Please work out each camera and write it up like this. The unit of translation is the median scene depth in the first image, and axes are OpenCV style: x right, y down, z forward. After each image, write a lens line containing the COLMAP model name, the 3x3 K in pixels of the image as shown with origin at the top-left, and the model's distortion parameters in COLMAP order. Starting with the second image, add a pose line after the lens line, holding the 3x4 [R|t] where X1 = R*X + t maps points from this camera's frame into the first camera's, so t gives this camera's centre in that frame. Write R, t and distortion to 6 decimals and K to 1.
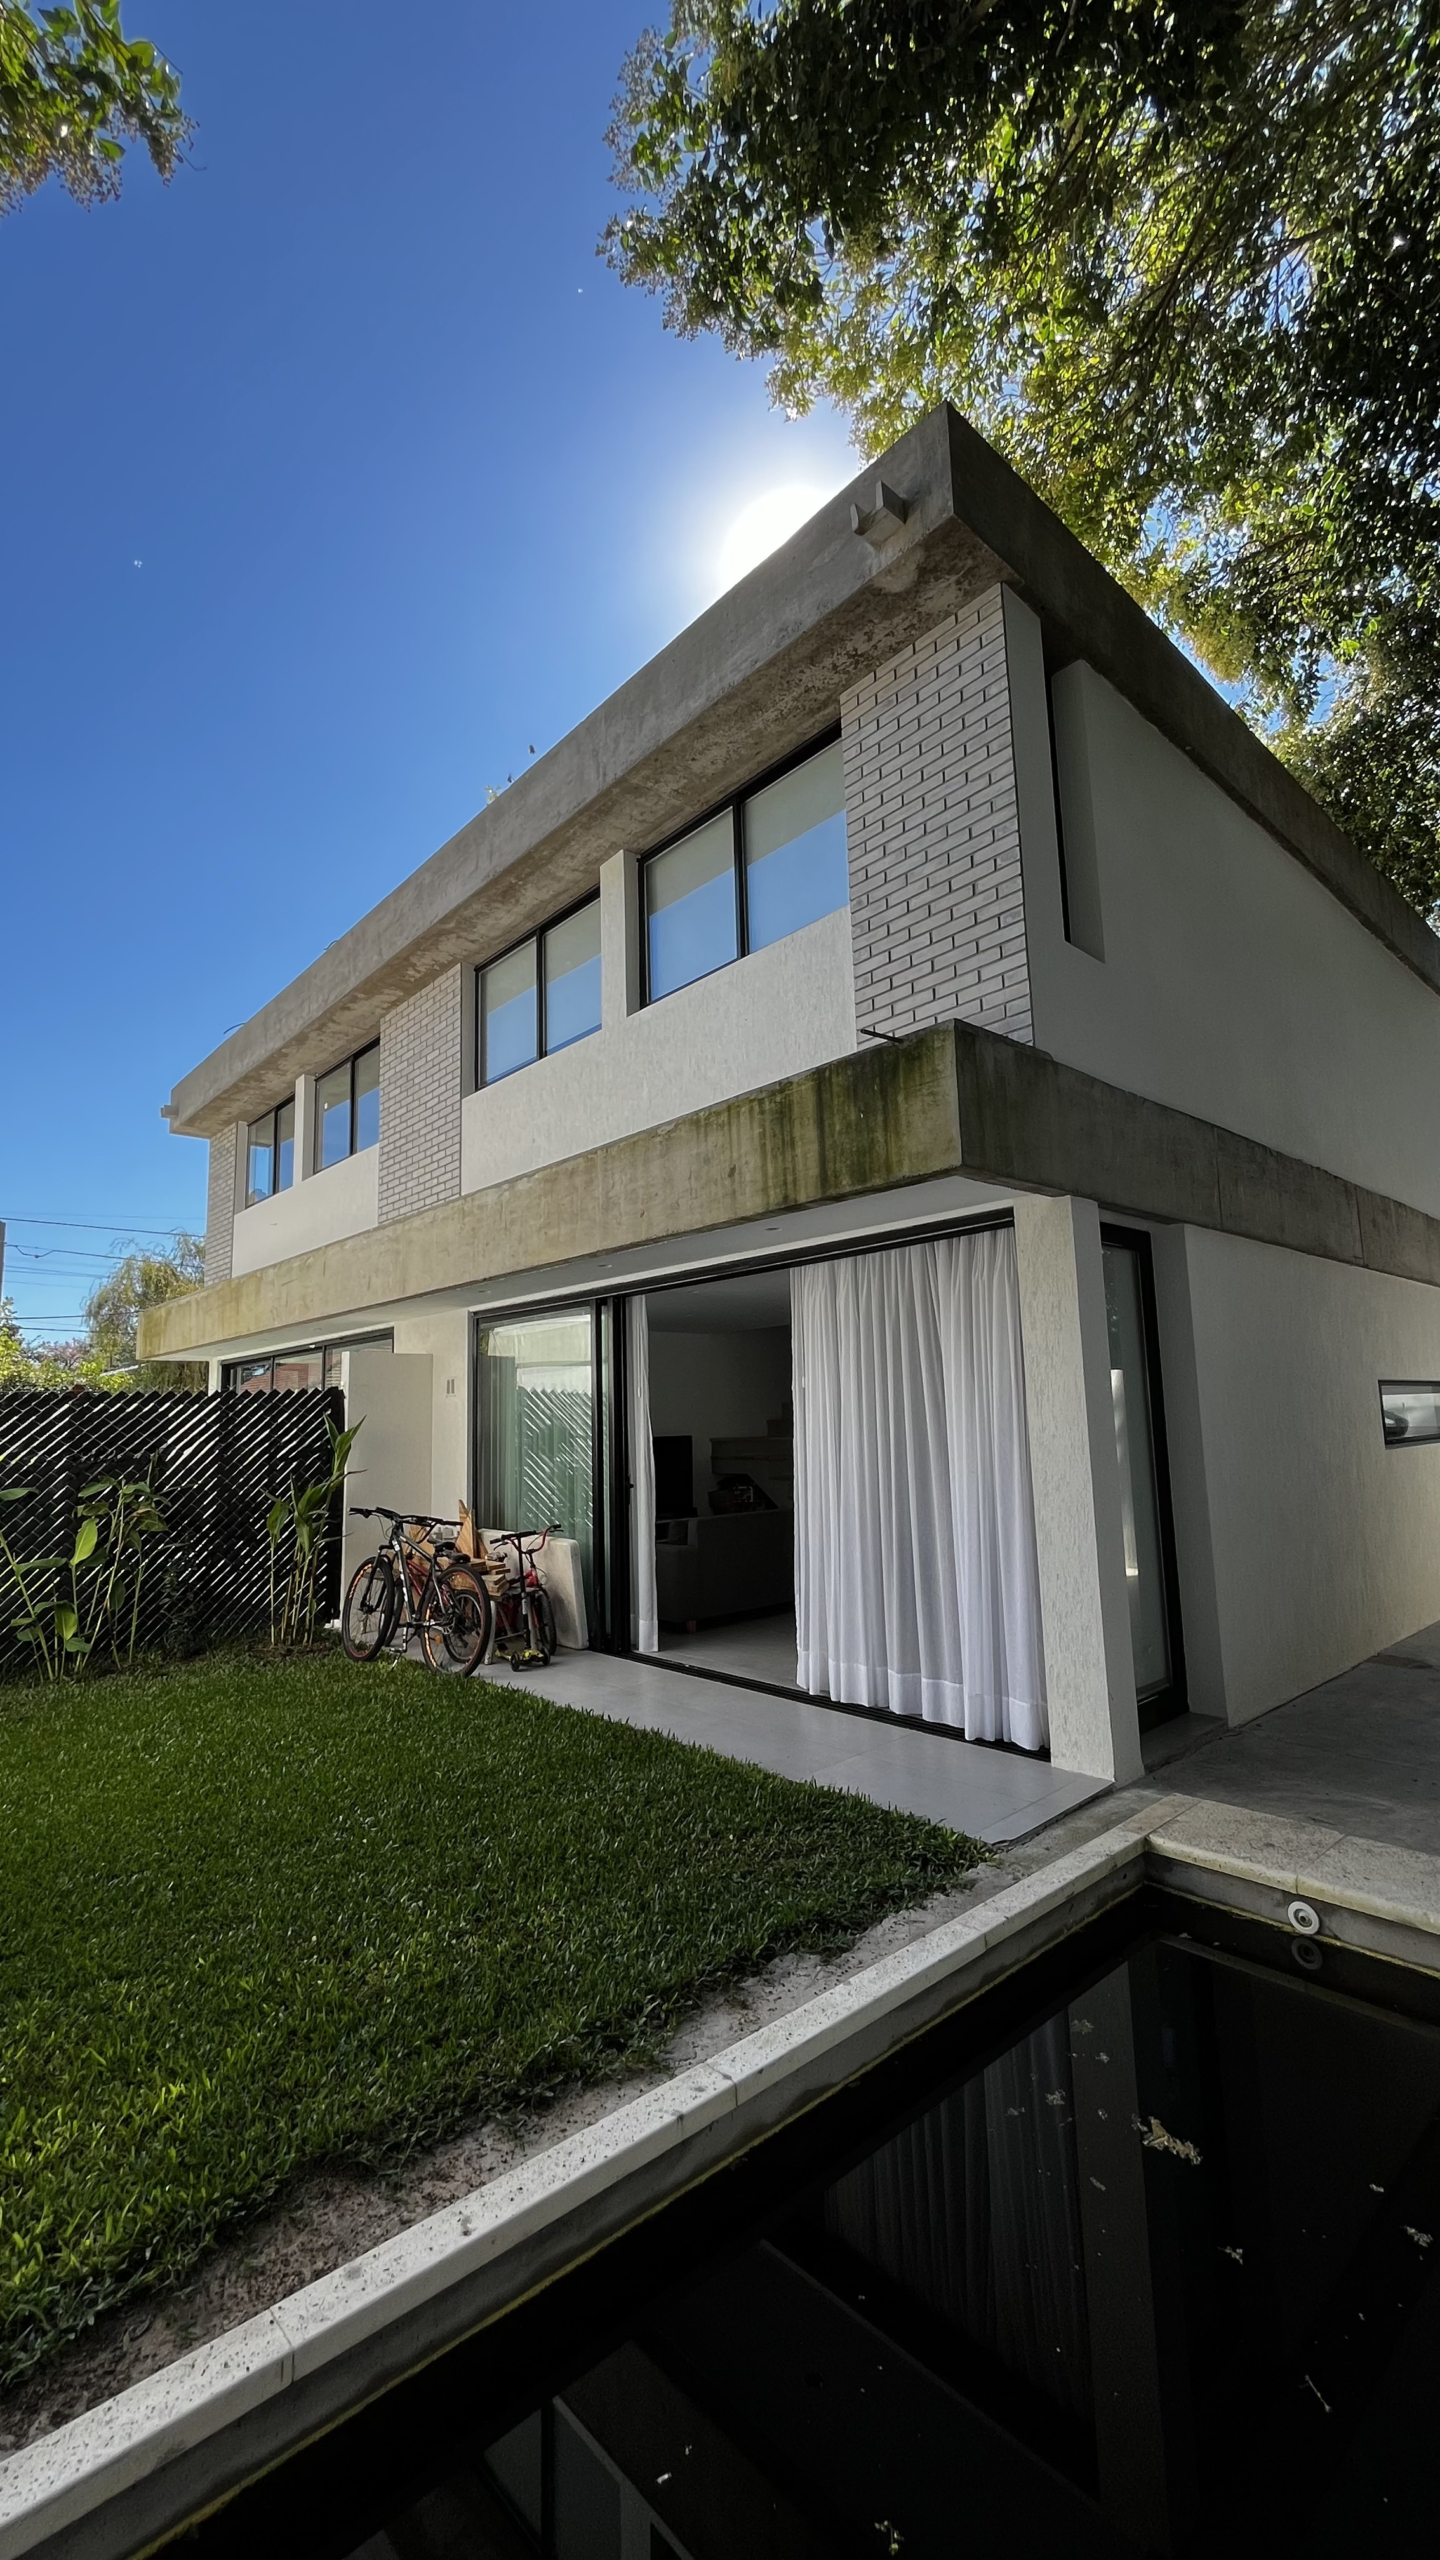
lens RADIAL K [[1031.7, 0, 712.4], [0, 1031.7, 1266.7], [0, 0, 1]] dist [-0.004418, 0.000293]
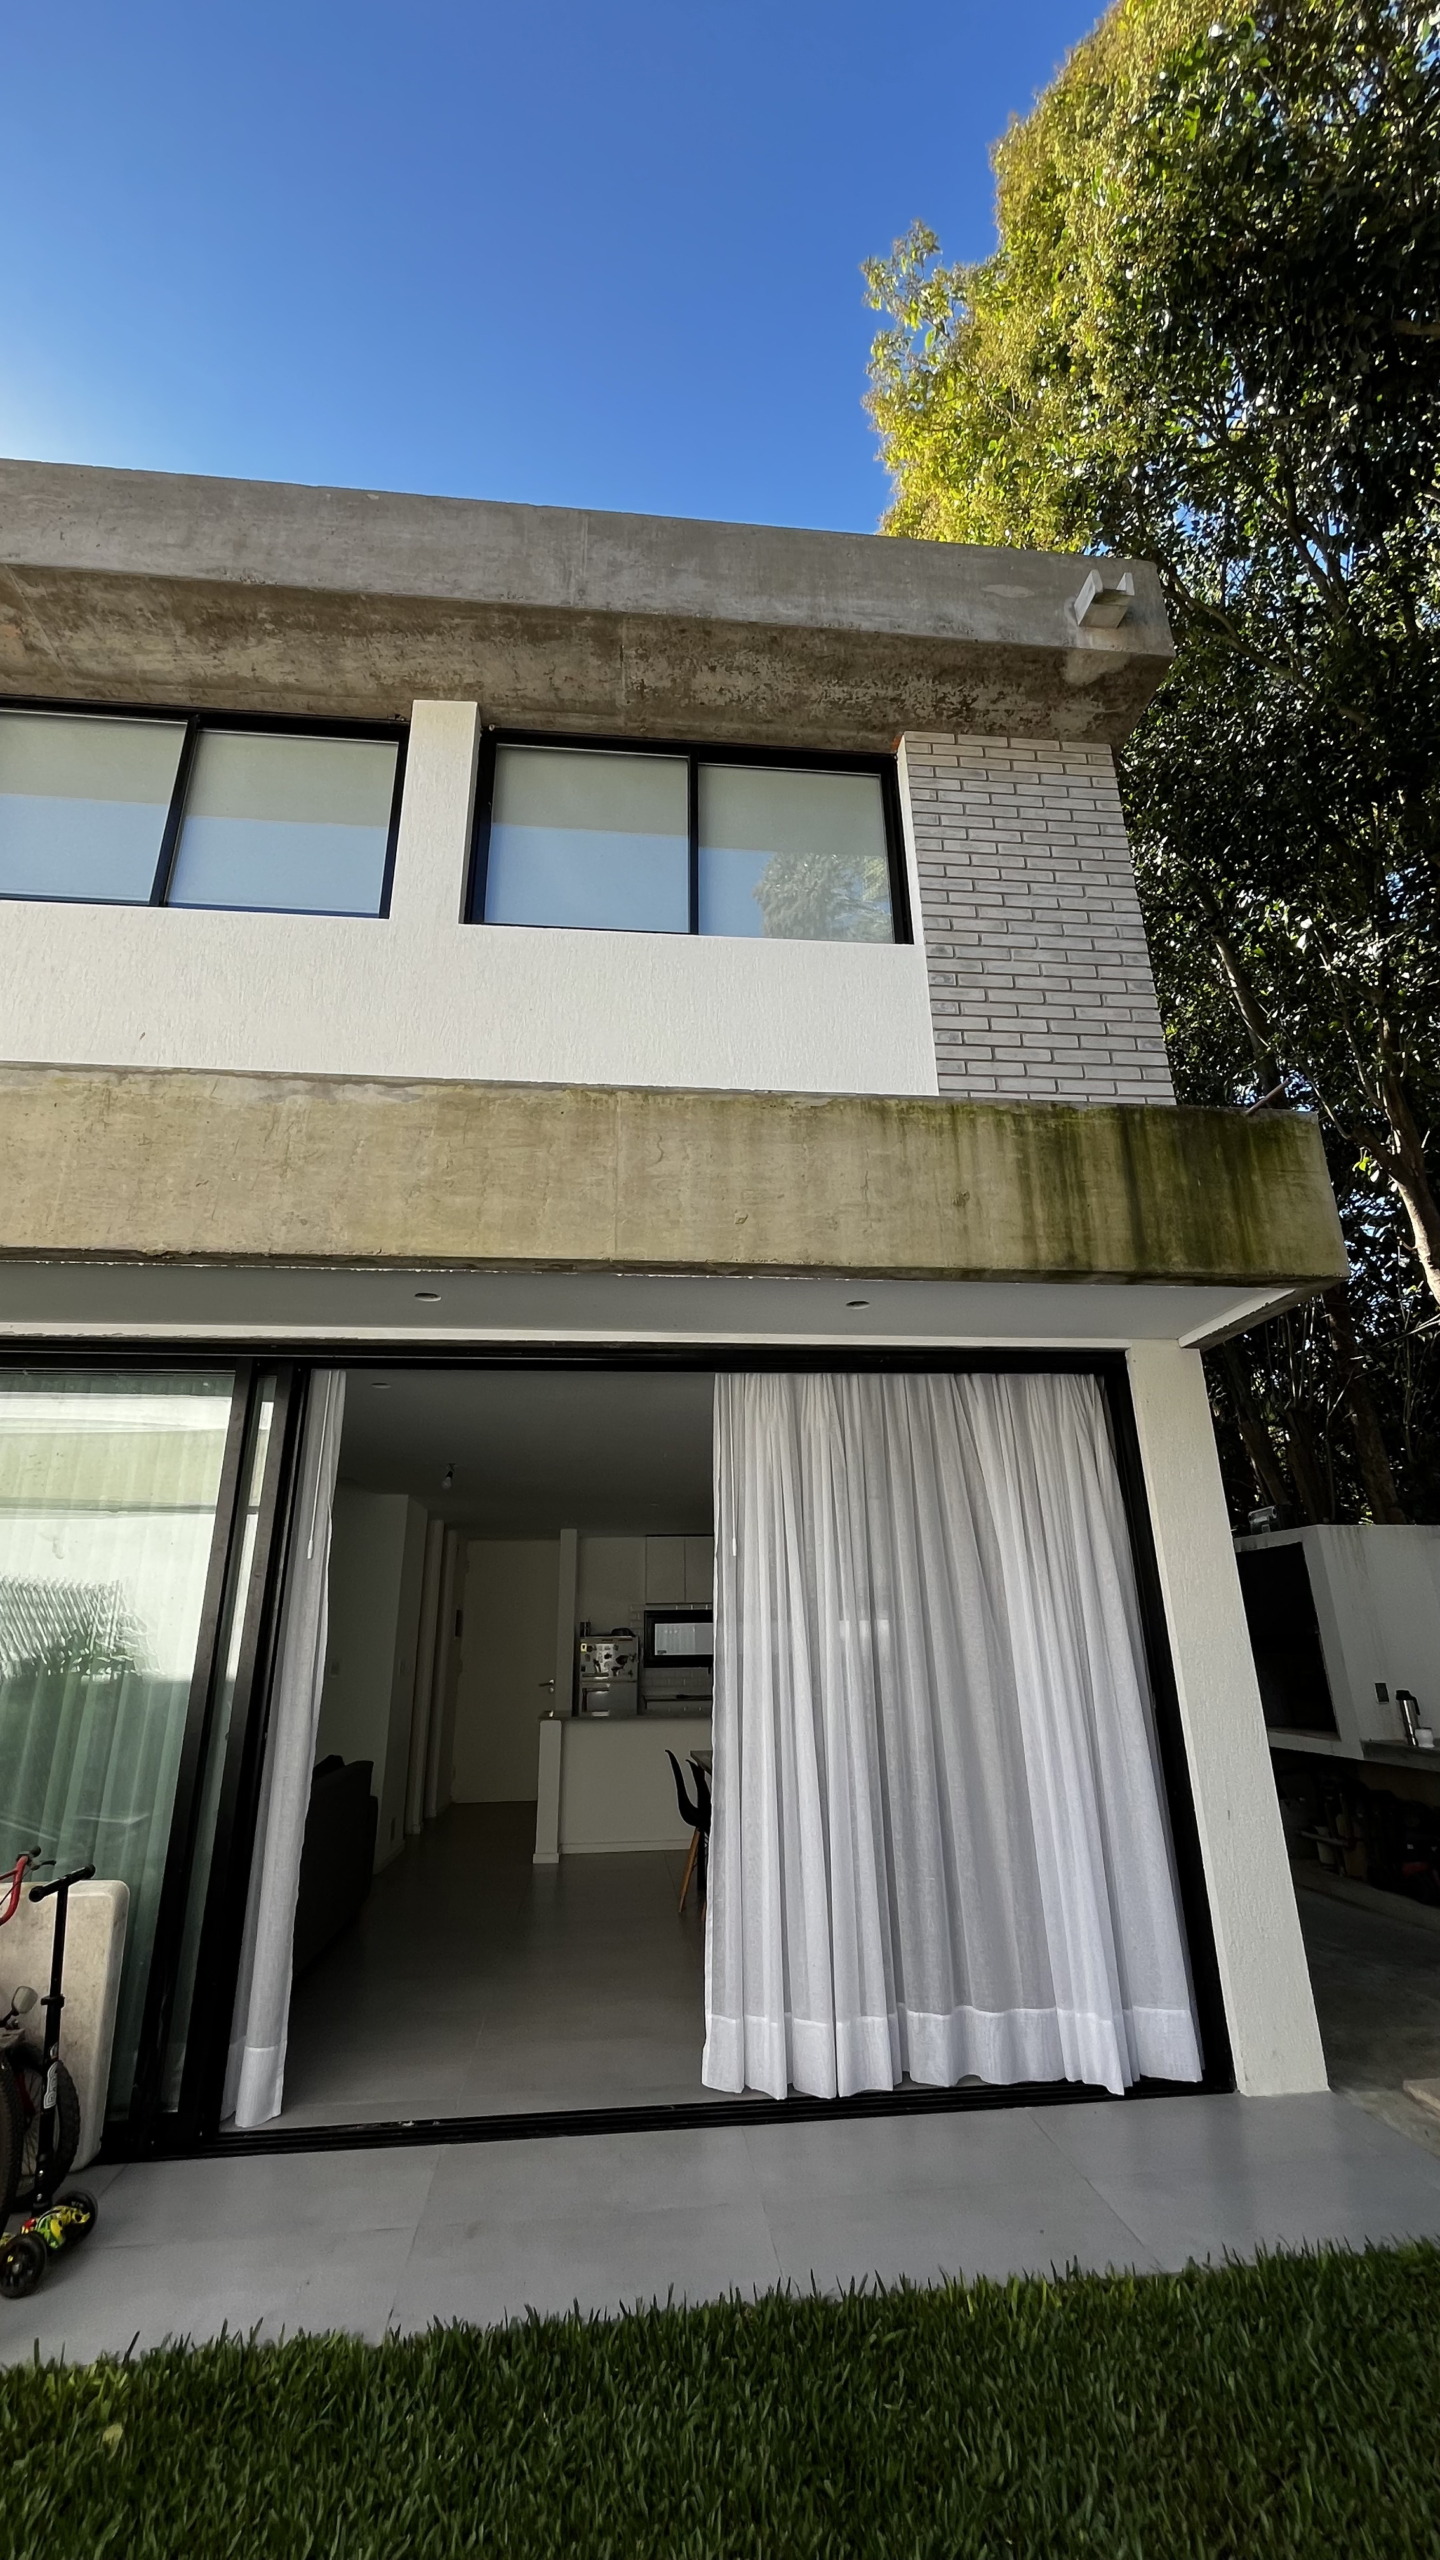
lens RADIAL K [[1031.7, 0, 713.5], [0, 1031.7, 1273.1], [0, 0, 1]] dist [-0.004418, 0.000293]
pose [[0.592556, 0.290767, 0.751220, -0.547389], [-0.120534, 0.954086, -0.274212, 0.150408], [-0.796460, 0.071939, 0.600396, 0.722506]]
